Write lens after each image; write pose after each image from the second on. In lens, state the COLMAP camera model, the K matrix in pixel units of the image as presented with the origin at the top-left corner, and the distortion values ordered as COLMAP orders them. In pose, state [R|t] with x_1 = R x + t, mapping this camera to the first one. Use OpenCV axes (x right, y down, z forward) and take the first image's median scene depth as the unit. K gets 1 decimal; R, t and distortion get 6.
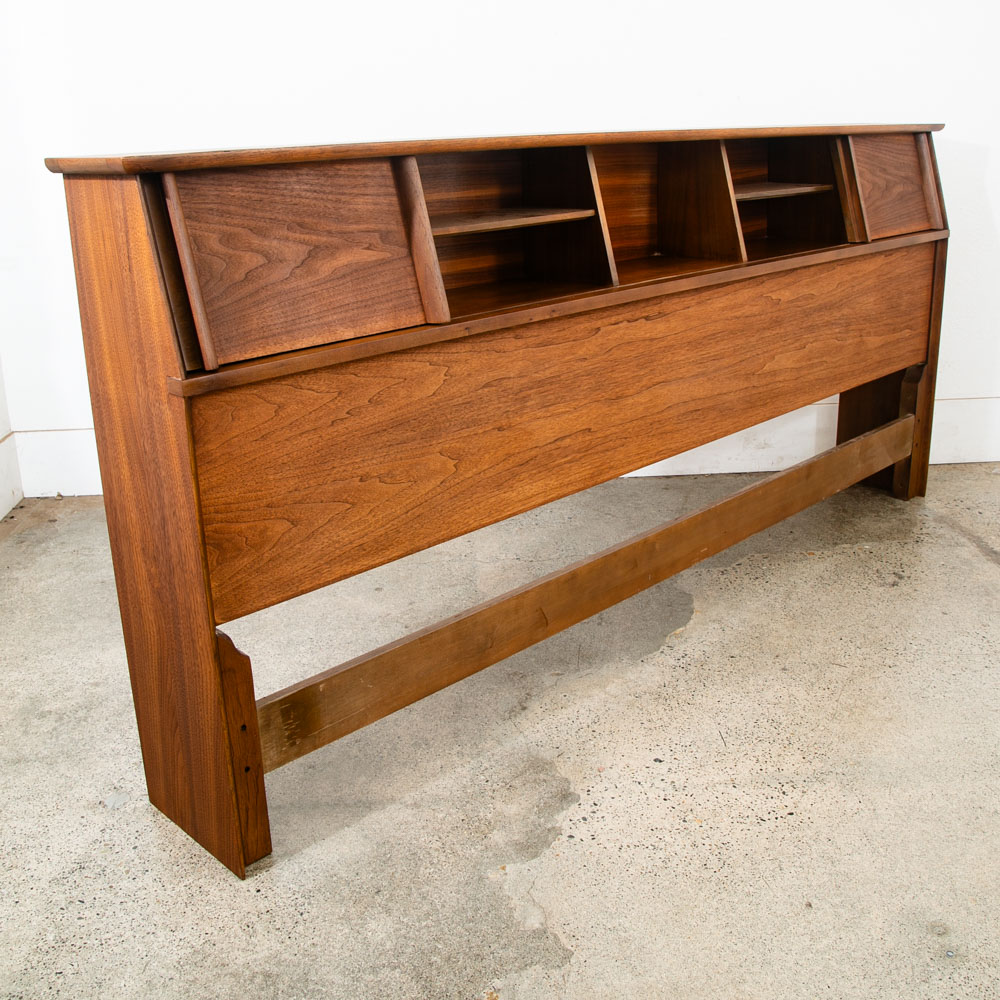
lens RADIAL K [[1086.1, 0, 489.2], [0, 1086.1, 448.4], [0, 0, 1]] dist [-0.092401, 0.000000]
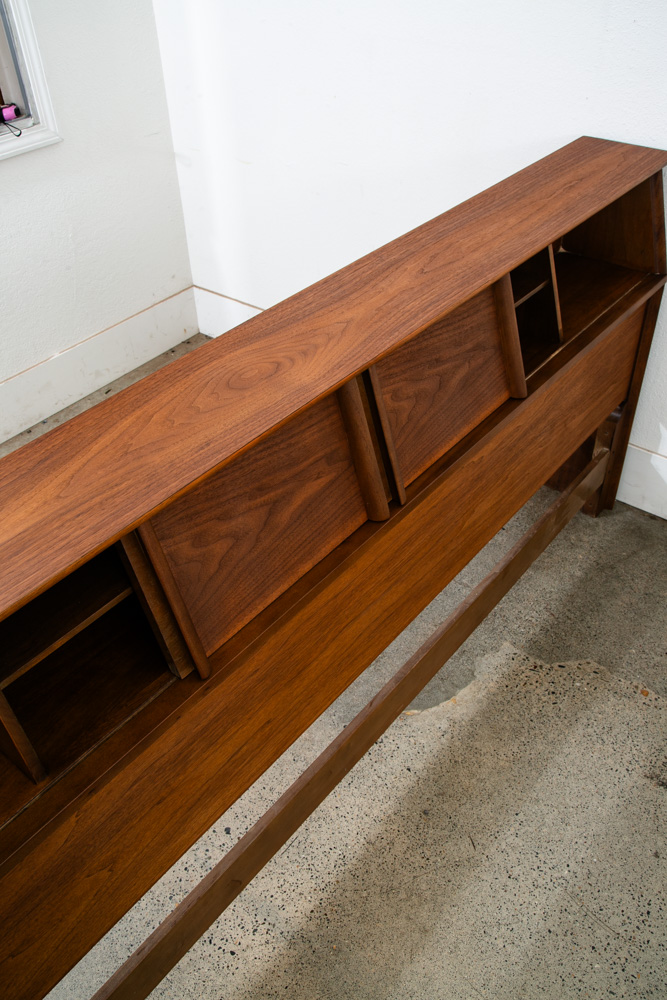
lens RADIAL K [[832.6, 0, 335.6], [0, 832.6, 501.6], [0, 0, 1]] dist [-0.045178, 0.051126]
pose [[0.993677, -0.076269, 0.082392, 0.122274], [0.039377, 0.923980, 0.380409, -0.526966], [-0.105142, -0.374759, 0.921141, 0.506525]]
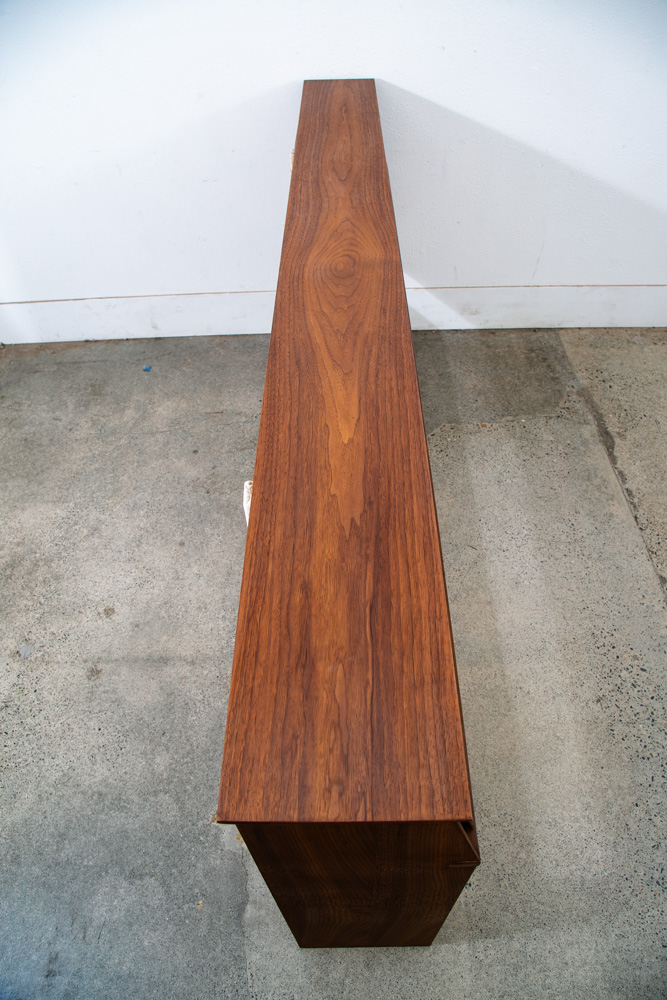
lens RADIAL K [[665.0, 0, 335.8], [0, 665.0, 495.0], [0, 0, 1]] dist [-0.124181, 0.053933]
pose [[0.701328, -0.520861, 0.486664, -0.396521], [0.217922, 0.806690, 0.549328, -0.564707], [-0.678711, -0.279204, 0.679262, 0.627185]]
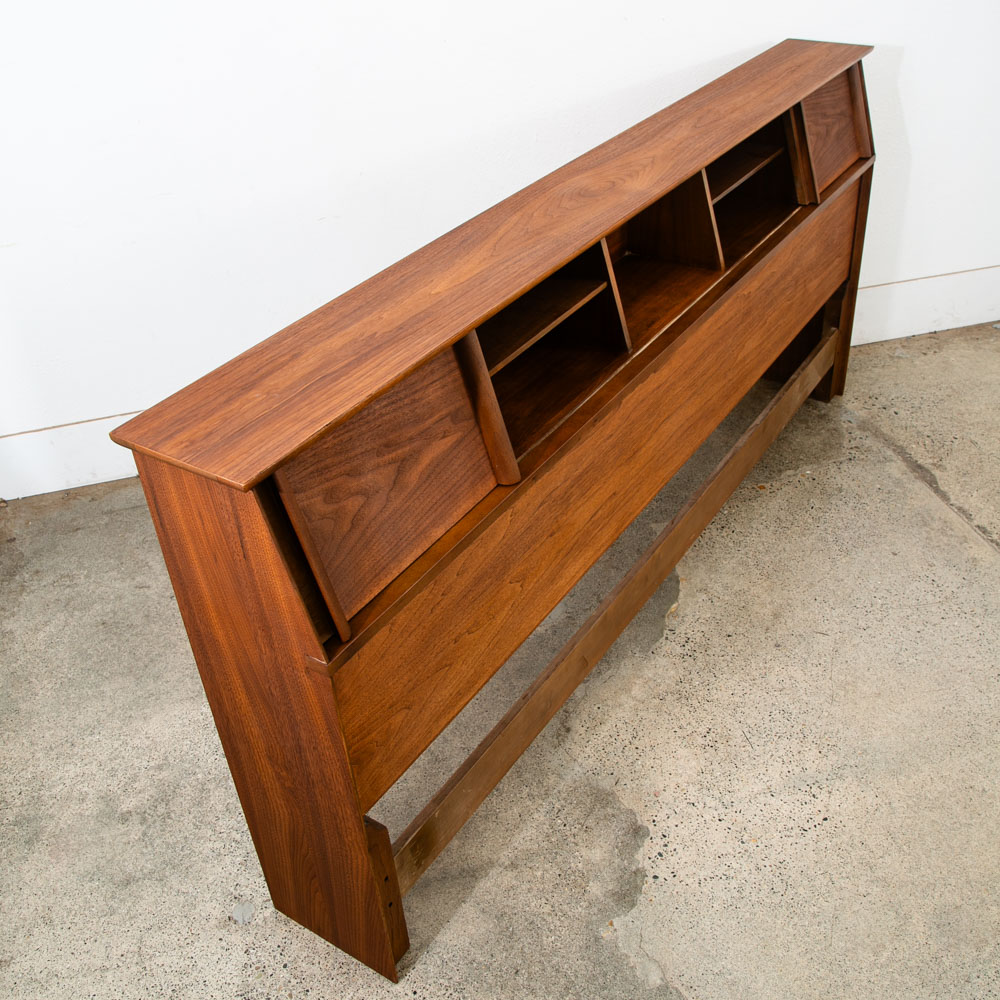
lens RADIAL K [[1054.2, 0, 495.0], [0, 1054.2, 490.5], [0, 0, 1]] dist [-0.083059, 0.000000]
pose [[0.978117, -0.144121, 0.150053, -0.205455], [0.093247, 0.948393, 0.303076, -0.402105], [-0.185989, -0.282452, 0.941079, 0.075862]]
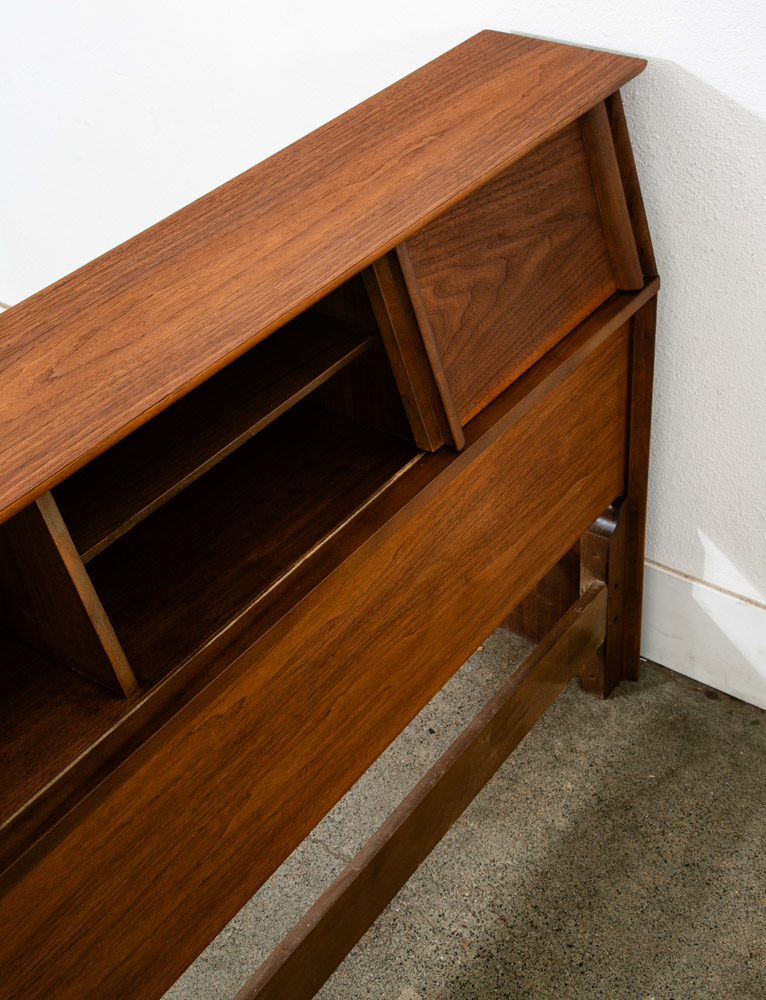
lens RADIAL K [[1371.5, 0, 384.2], [0, 1371.5, 430.3], [0, 0, 1]] dist [0.087134, 0.000000]
pose [[0.988252, -0.122897, 0.090852, 0.407071], [0.087775, 0.943041, 0.320889, -0.606381], [-0.125114, -0.309145, 0.942749, 0.669745]]
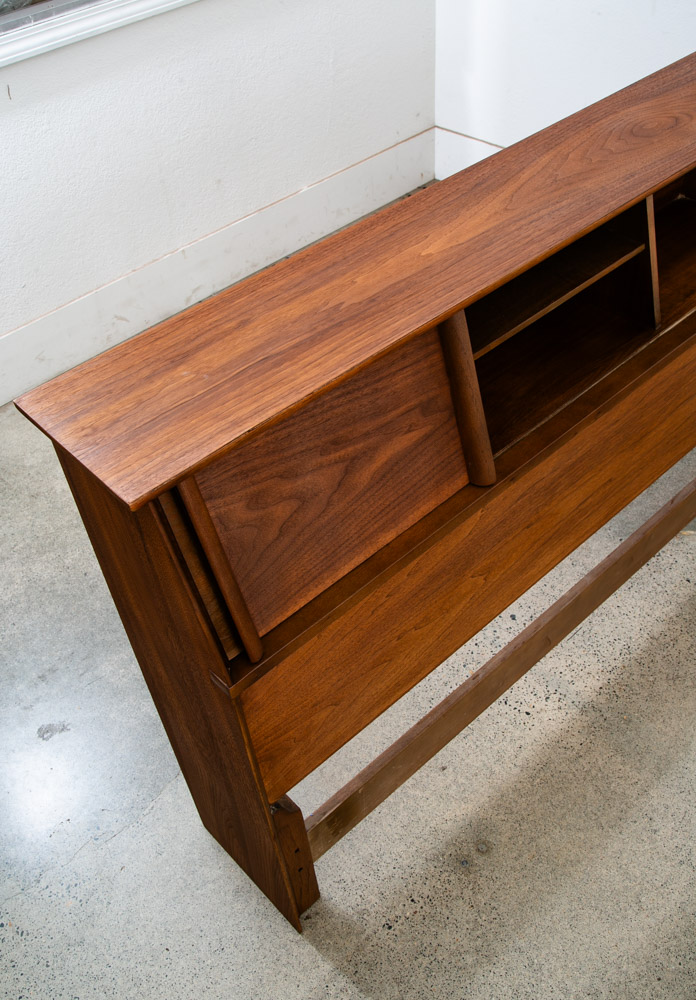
lens RADIAL K [[891.7, 0, 338.6], [0, 891.7, 523.3], [0, 0, 1]] dist [-0.065137, 0.082490]
pose [[0.998033, -0.007745, -0.062211, -0.117346], [0.036386, 0.879655, 0.474218, -0.430079], [0.051052, -0.475549, 0.878207, 0.334958]]
